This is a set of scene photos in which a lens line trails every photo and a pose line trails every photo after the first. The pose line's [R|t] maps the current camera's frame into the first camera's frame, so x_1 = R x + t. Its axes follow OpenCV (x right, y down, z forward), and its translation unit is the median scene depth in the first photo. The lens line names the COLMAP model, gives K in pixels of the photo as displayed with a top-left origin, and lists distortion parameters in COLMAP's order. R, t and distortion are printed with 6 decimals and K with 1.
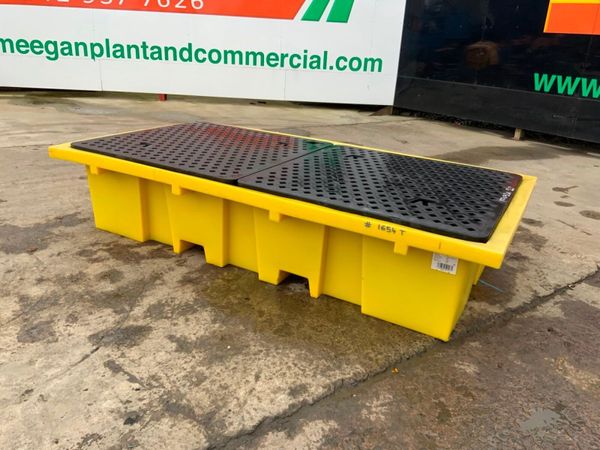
lens RADIAL K [[495.9, 0, 301.8], [0, 495.9, 222.5], [0, 0, 1]] dist [0.063903, -0.133181]
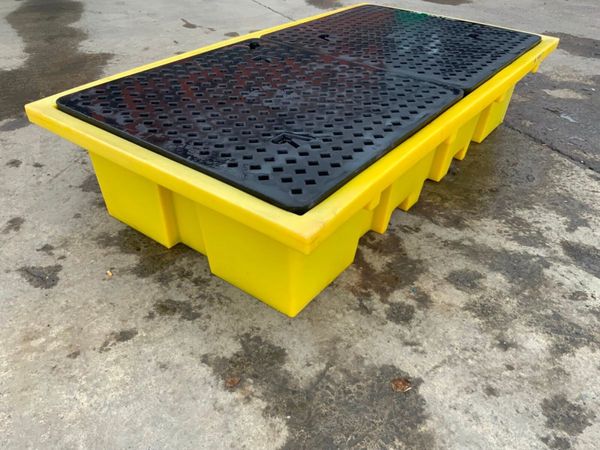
lens RADIAL K [[495.9, 0, 298.7], [0, 495.9, 226.1], [0, 0, 1]] dist [0.063903, -0.133181]
pose [[0.140068, -0.618243, 0.773406, -0.918643], [0.328977, 0.765790, 0.552575, -0.441053], [-0.933892, 0.177035, 0.310651, 0.952174]]
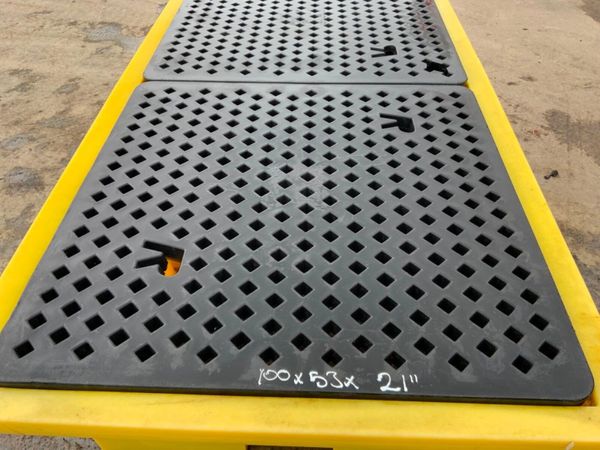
lens RADIAL K [[495.9, 0, 300.2], [0, 495.9, 228.6], [0, 0, 1]] dist [0.063903, -0.133181]
pose [[0.450247, 0.574505, -0.683536, 0.553685], [-0.286877, 0.818008, 0.498562, -0.313369], [0.845564, -0.028385, 0.533118, 0.725785]]
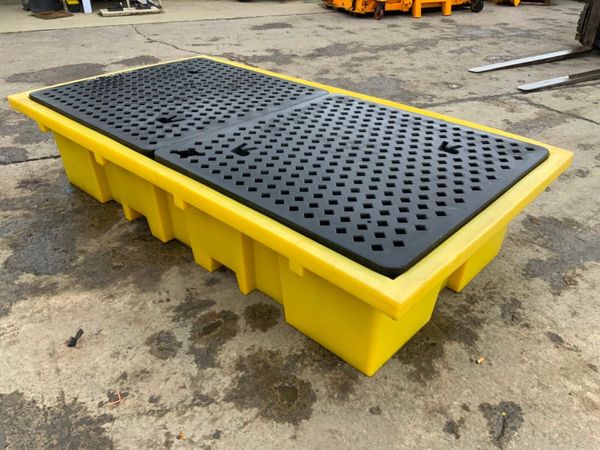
lens RADIAL K [[495.9, 0, 301.0], [0, 495.9, 227.3], [0, 0, 1]] dist [0.063903, -0.133181]
pose [[-0.969021, -0.182451, 0.166464, -0.286368], [0.021188, 0.610104, 0.792038, -0.733502], [-0.246068, 0.771029, -0.587338, 1.760952]]
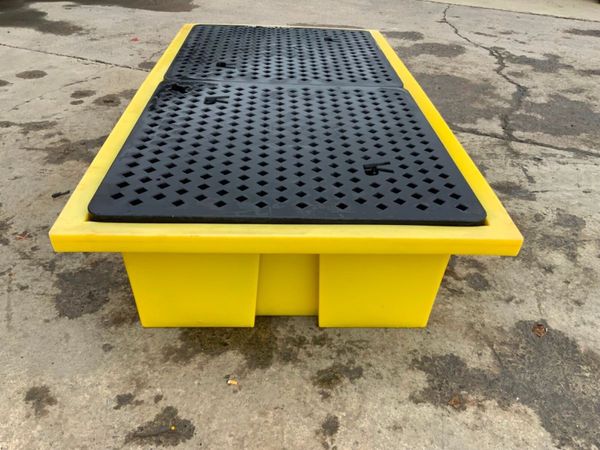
lens RADIAL K [[495.9, 0, 297.8], [0, 495.9, 226.8], [0, 0, 1]] dist [0.063903, -0.133181]
pose [[-0.511626, -0.547281, 0.662361, -0.780603], [0.234009, 0.652998, 0.720301, -0.622218], [-0.826727, 0.523523, -0.206023, 1.402245]]
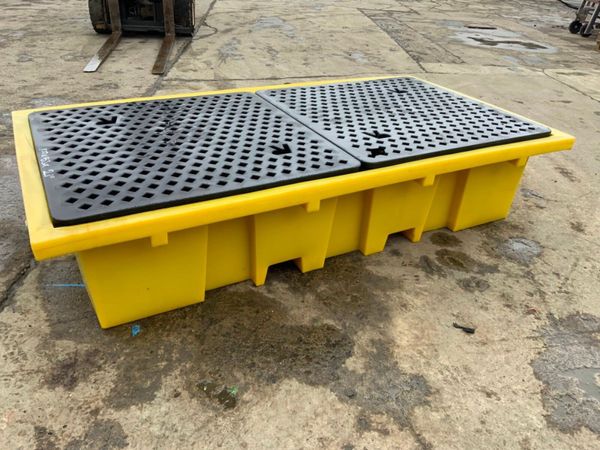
lens RADIAL K [[495.9, 0, 299.8], [0, 495.9, 228.6], [0, 0, 1]] dist [0.063903, -0.133181]
pose [[-0.536079, 0.352254, -0.767161, 0.776709], [-0.372466, 0.716836, 0.589419, -0.550878], [0.757554, 0.601717, -0.253079, 1.457376]]
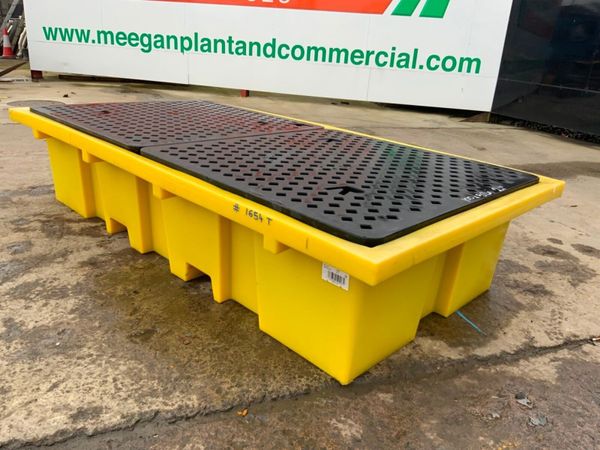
lens RADIAL K [[495.9, 0, 301.1], [0, 495.9, 227.1], [0, 0, 1]] dist [0.063903, -0.133181]
pose [[0.965101, 0.102788, -0.240863, 0.311374], [-0.106940, 0.994257, -0.004192, 0.019584], [0.239049, 0.029803, 0.970550, 0.237898]]
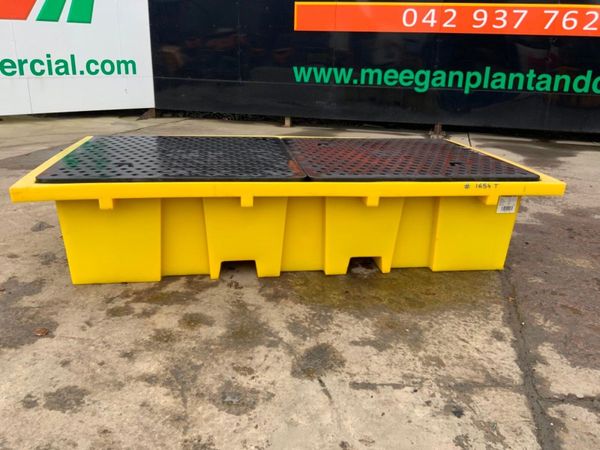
lens RADIAL K [[495.9, 0, 300.5], [0, 495.9, 222.0], [0, 0, 1]] dist [0.063903, -0.133181]
pose [[0.788742, -0.225584, 0.571838, -0.652925], [0.230267, 0.970927, 0.065410, -0.061450], [-0.569968, 0.080084, 0.817755, 0.214120]]
